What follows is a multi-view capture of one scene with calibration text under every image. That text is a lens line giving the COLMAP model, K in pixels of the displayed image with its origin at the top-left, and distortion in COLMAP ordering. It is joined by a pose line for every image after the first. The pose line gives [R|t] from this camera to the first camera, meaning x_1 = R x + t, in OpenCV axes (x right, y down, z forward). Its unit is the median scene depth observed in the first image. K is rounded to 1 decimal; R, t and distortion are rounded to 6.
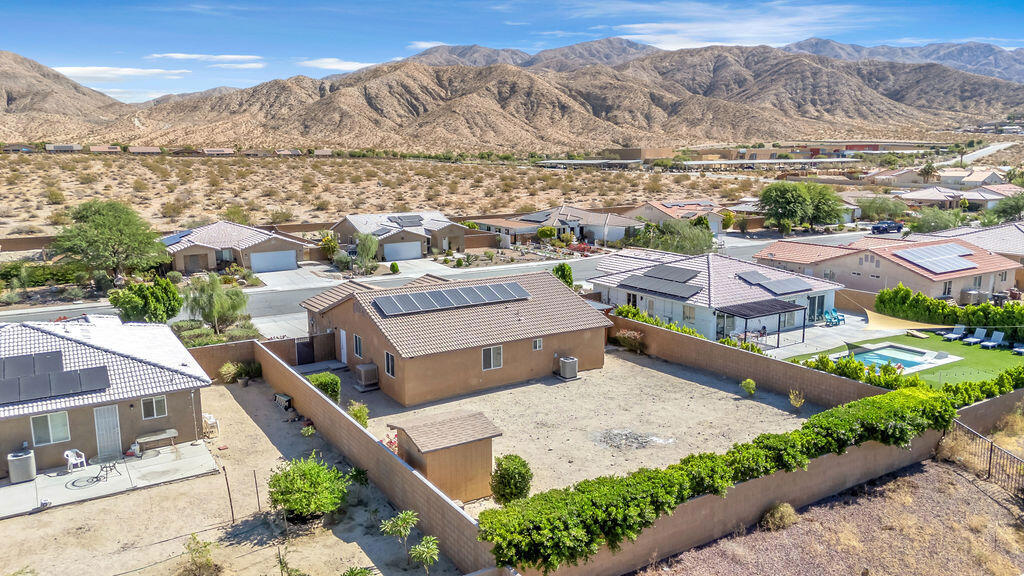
lens RADIAL K [[751.9, 0, 513.4], [0, 751.9, 289.7], [0, 0, 1]] dist [0.072271, -0.068982]
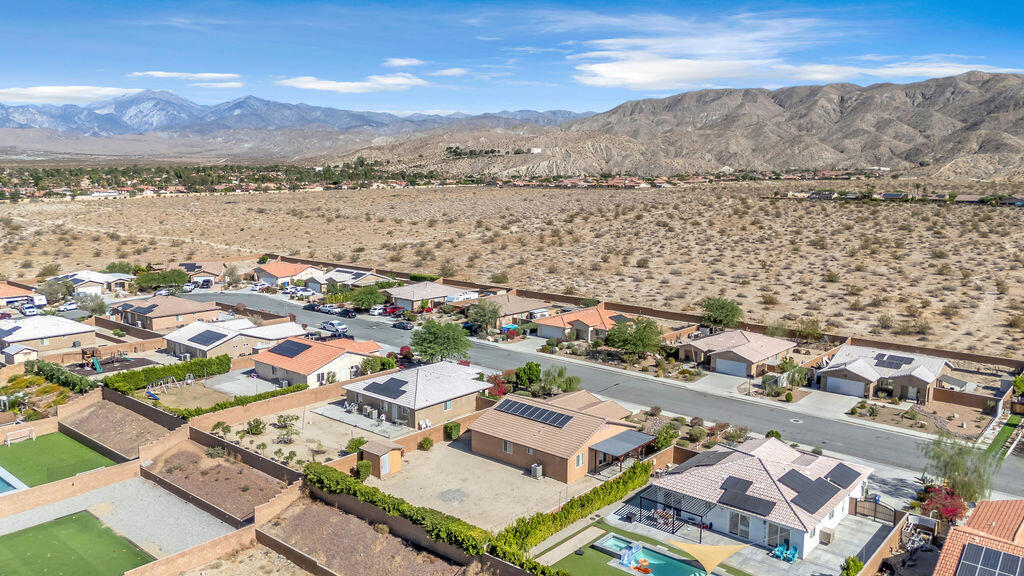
lens RADIAL K [[751.9, 0, 513.4], [0, 751.9, 289.7], [0, 0, 1]] dist [0.072271, -0.068982]
pose [[0.302888, 0.152033, -0.940821, 0.119809], [-0.183550, 0.978017, 0.098952, -0.034362], [0.935184, 0.142717, 0.324135, 0.023354]]
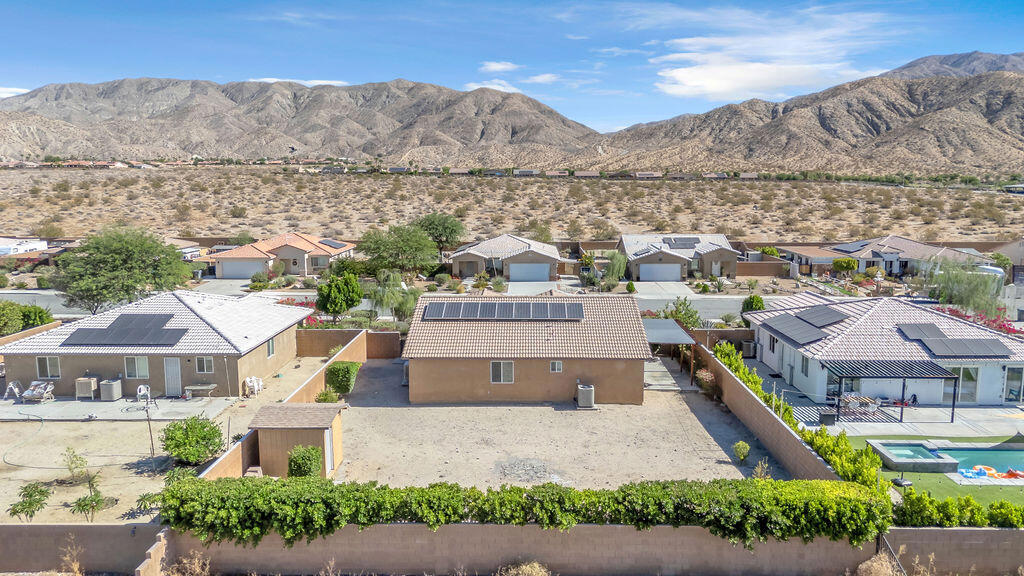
lens RADIAL K [[751.9, 0, 513.4], [0, 751.9, 289.7], [0, 0, 1]] dist [0.072271, -0.068982]
pose [[0.836767, 0.086950, -0.540611, 0.036266], [-0.103185, 0.994662, 0.000266, -0.001478], [0.537749, 0.055561, 0.841272, 0.010617]]
